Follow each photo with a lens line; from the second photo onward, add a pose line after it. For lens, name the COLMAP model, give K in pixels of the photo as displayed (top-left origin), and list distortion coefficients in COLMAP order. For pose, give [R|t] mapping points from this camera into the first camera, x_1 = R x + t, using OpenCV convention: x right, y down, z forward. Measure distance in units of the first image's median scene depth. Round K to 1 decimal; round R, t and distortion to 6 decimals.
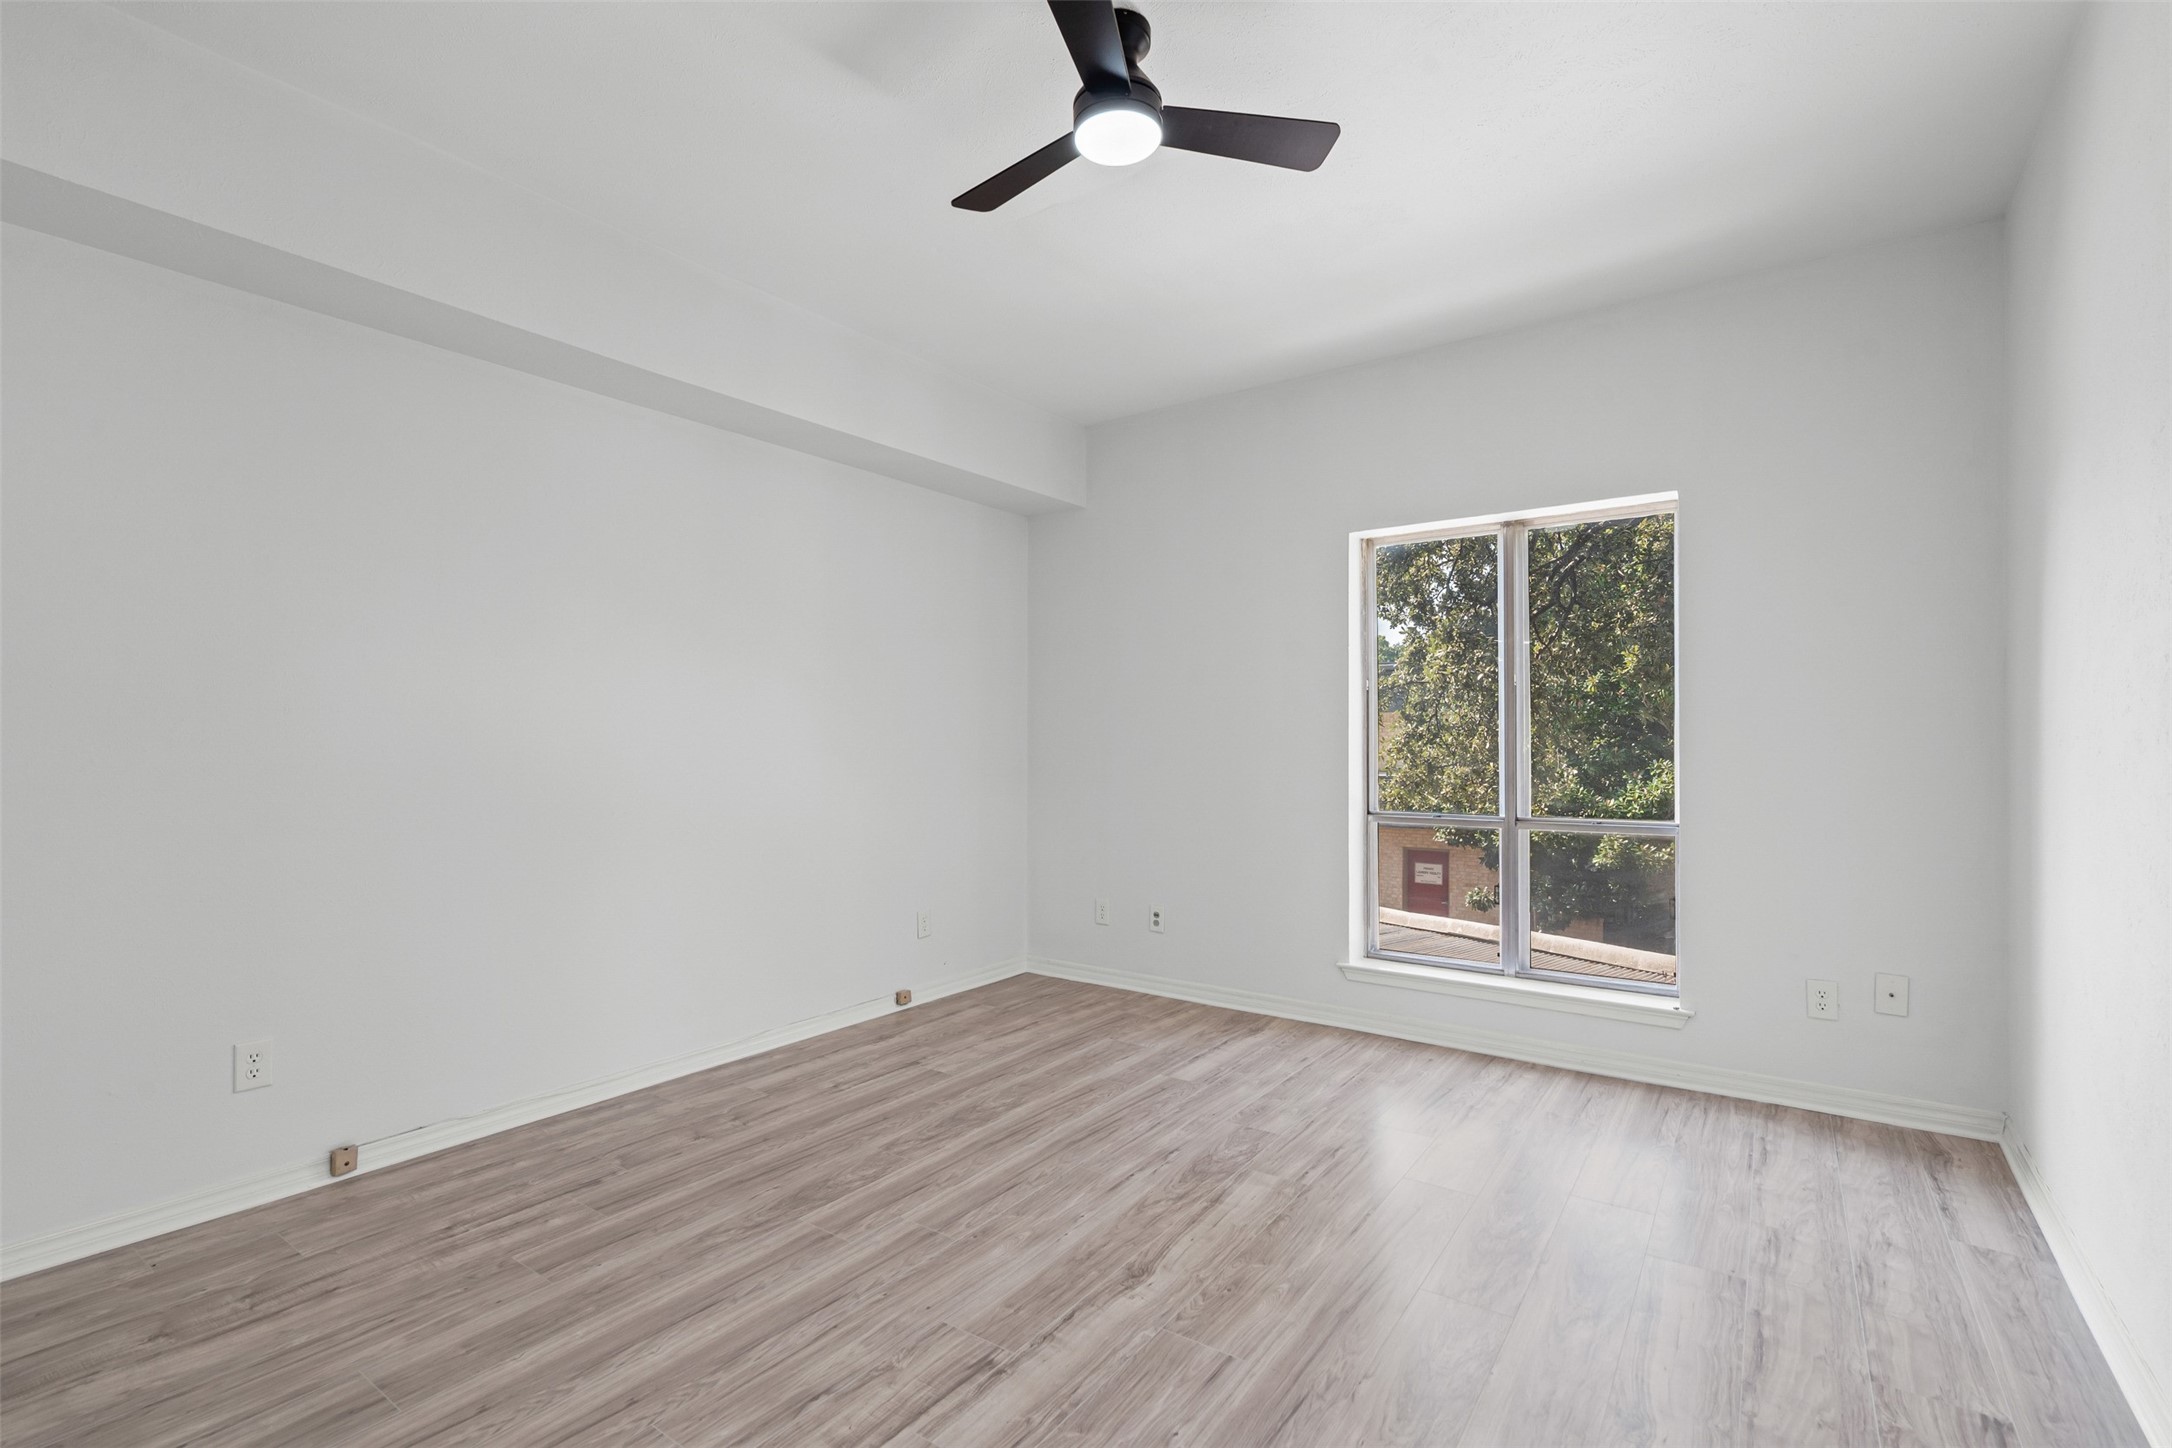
lens RADIAL K [[1001.1, 0, 1099.6], [0, 1001.1, 745.6], [0, 0, 1]] dist [-0.002072, 0.000782]
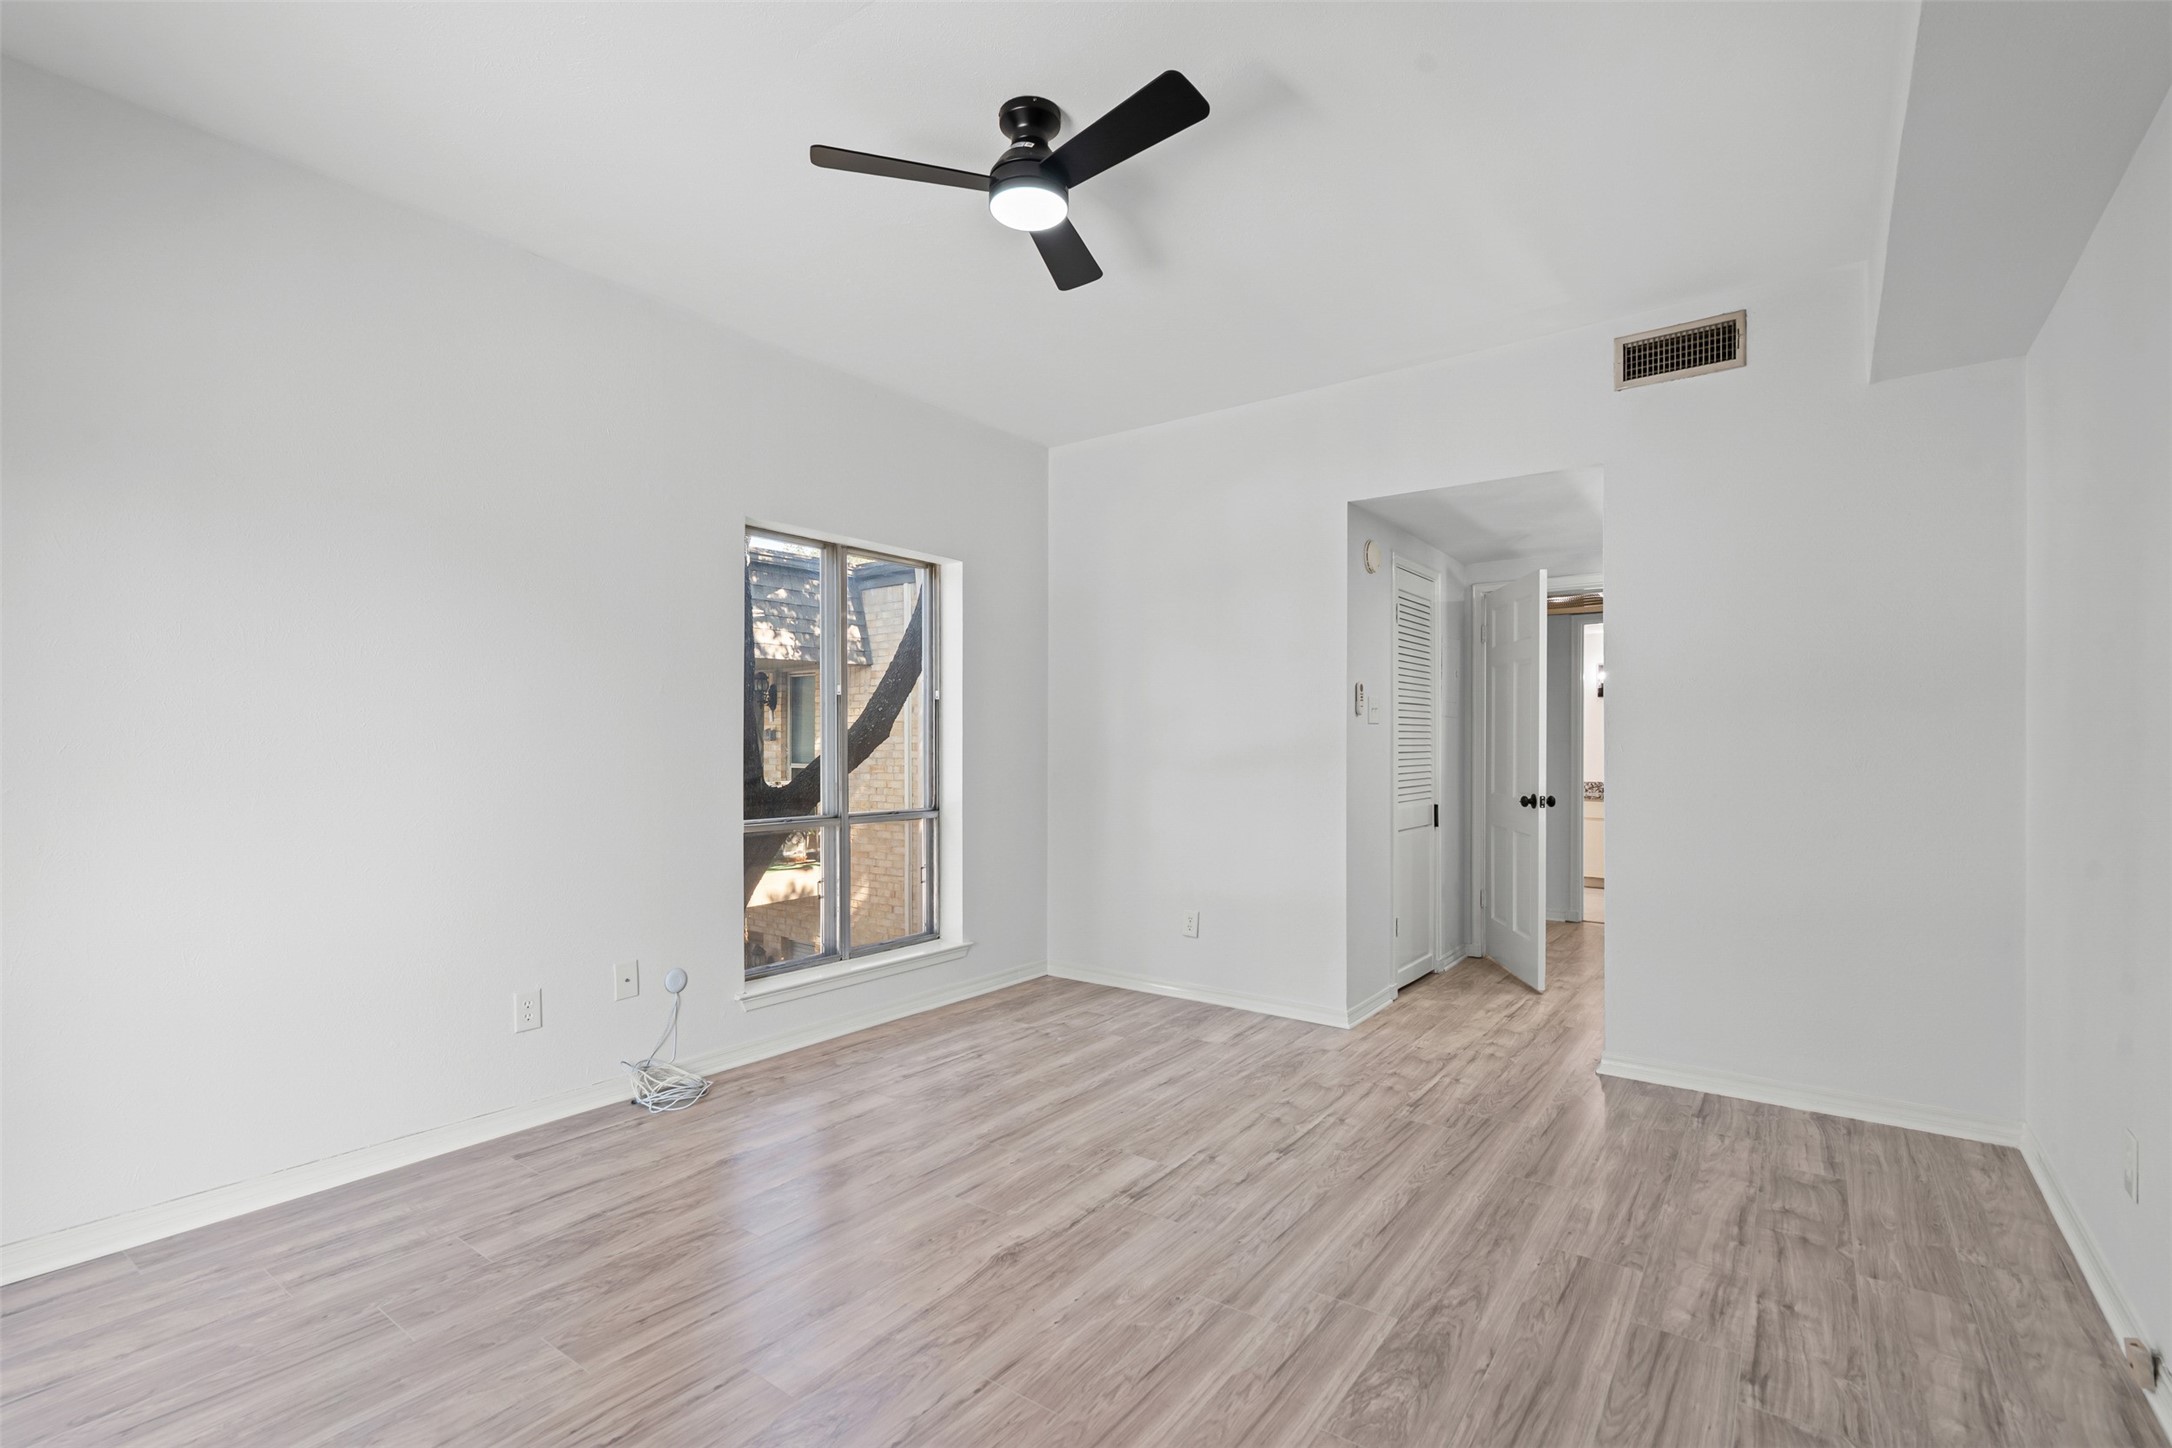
lens RADIAL K [[1001.1, 0, 1099.6], [0, 1001.1, 745.6], [0, 0, 1]] dist [-0.002072, 0.000782]
pose [[-0.999869, 0.000191, 0.016214, -0.071309], [0.000233, 0.999996, 0.002638, -0.006940], [-0.016213, 0.002641, -0.999865, 1.956587]]
